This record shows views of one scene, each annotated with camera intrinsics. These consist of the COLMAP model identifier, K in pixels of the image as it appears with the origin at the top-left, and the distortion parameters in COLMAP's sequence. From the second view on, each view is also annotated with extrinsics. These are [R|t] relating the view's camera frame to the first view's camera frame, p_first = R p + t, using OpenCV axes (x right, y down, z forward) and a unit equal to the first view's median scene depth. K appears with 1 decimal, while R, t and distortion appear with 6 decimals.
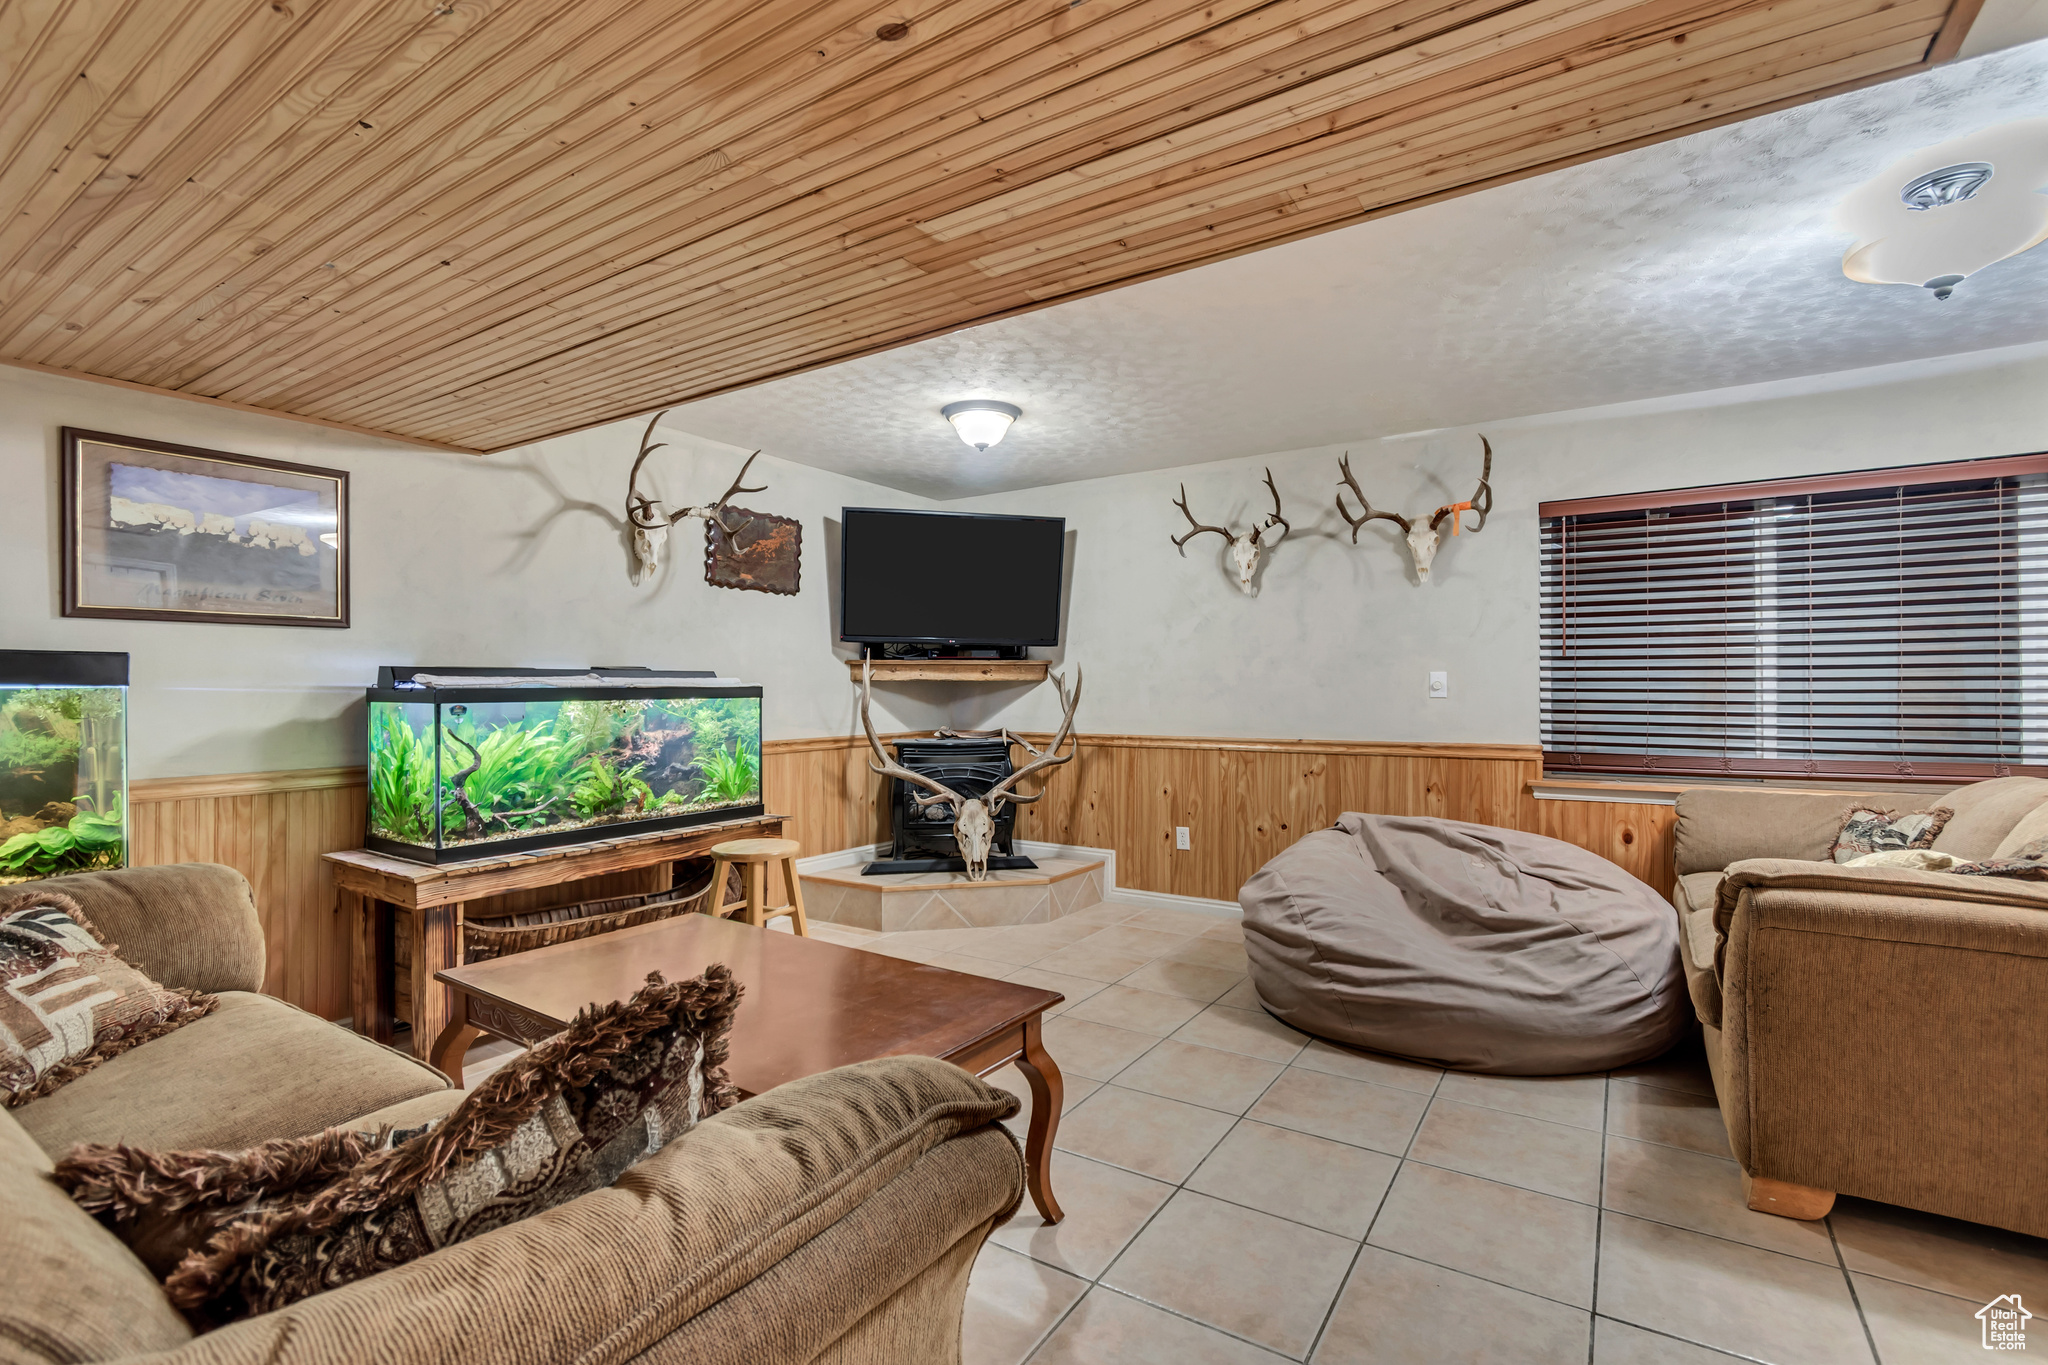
lens RADIAL K [[921.7, 0, 1047.0], [0, 921.7, 693.5], [0, 0, 1]] dist [0.001176, -0.000840]
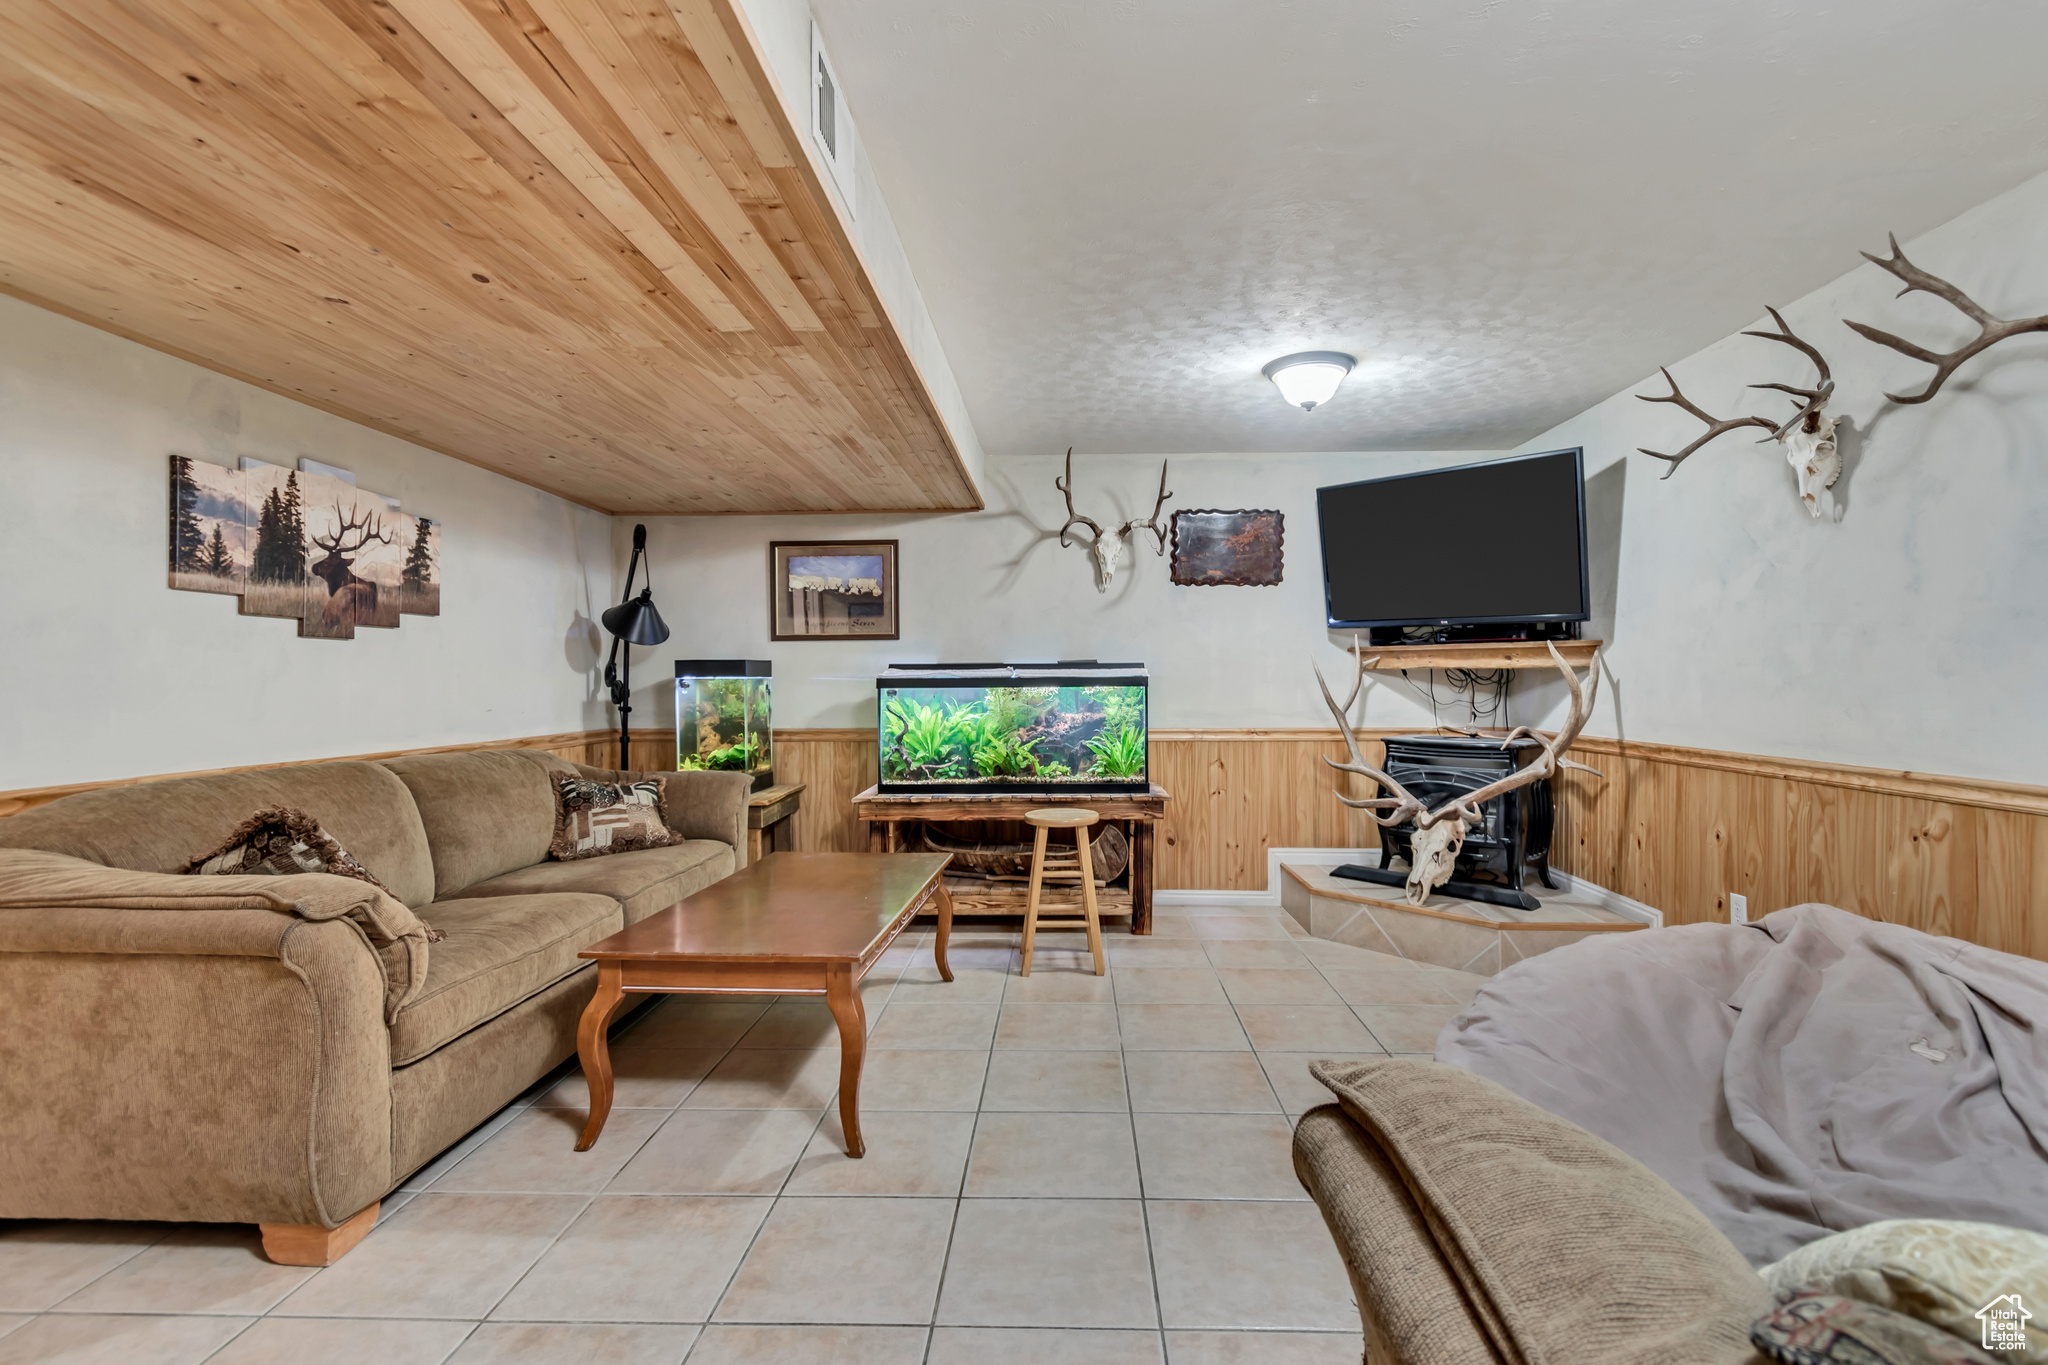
lens RADIAL K [[921.7, 0, 1047.0], [0, 921.7, 693.5], [0, 0, 1]] dist [0.001176, -0.000840]
pose [[0.513682, 0.015709, -0.857837, 0.498234], [-0.003503, 0.999862, 0.016212, -0.003888], [0.857973, -0.005323, 0.513667, 0.288572]]
